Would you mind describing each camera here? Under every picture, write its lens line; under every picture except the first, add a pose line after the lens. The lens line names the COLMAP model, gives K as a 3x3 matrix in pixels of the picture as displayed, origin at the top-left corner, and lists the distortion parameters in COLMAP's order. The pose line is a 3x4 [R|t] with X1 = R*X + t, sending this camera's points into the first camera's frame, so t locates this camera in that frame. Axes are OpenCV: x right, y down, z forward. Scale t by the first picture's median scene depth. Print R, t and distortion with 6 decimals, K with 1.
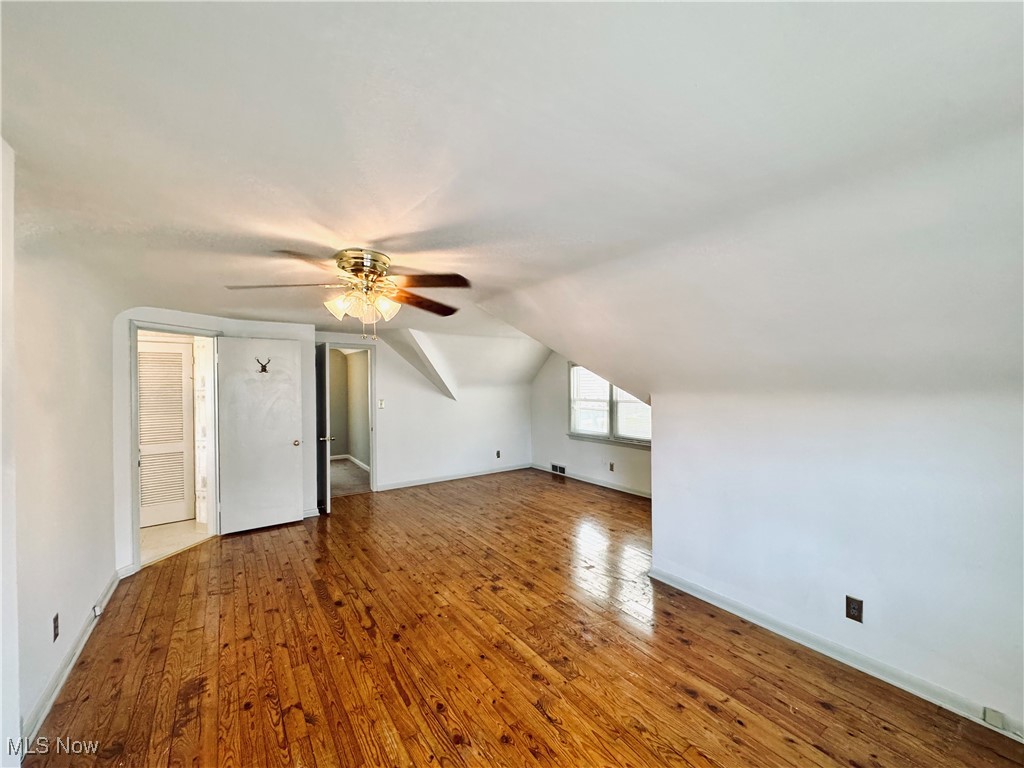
lens RADIAL K [[407.0, 0, 512.5], [0, 407.0, 384.1], [0, 0, 1]] dist [-0.006029, 0.000617]
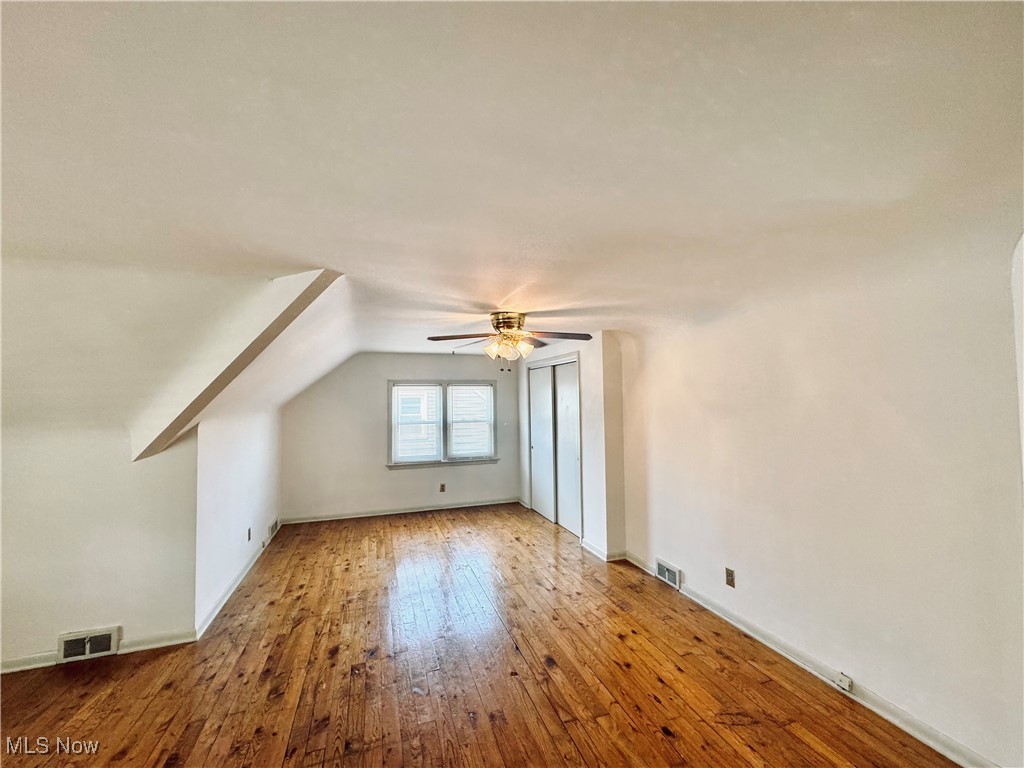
lens RADIAL K [[407.0, 0, 511.2], [0, 407.0, 383.2], [0, 0, 1]] dist [-0.006029, 0.000617]
pose [[-0.958836, 0.034494, 0.281857, -0.455356], [0.024229, 0.998913, -0.039824, -0.006880], [-0.282924, -0.031355, -0.958630, 1.388419]]
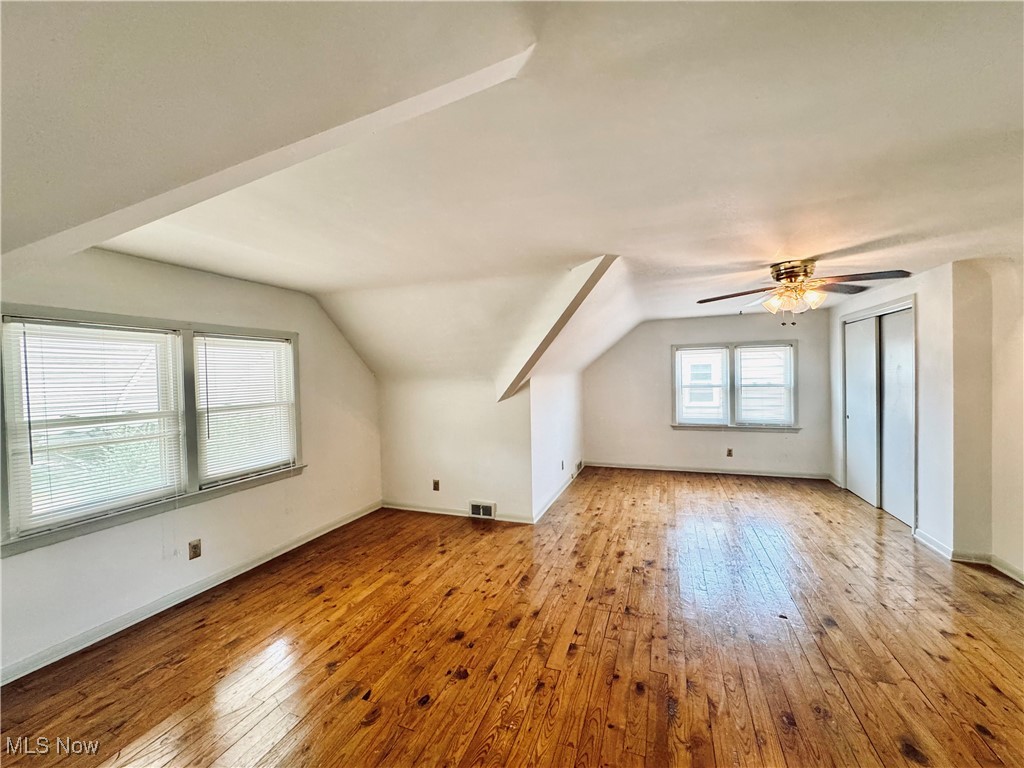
lens RADIAL K [[407.0, 0, 511.9], [0, 407.0, 383.2], [0, 0, 1]] dist [-0.006029, 0.000617]
pose [[-0.558040, 0.007952, 0.829776, -0.561756], [0.031527, 0.999435, 0.011625, 0.021541], [-0.829215, 0.032648, -0.557975, 1.477309]]
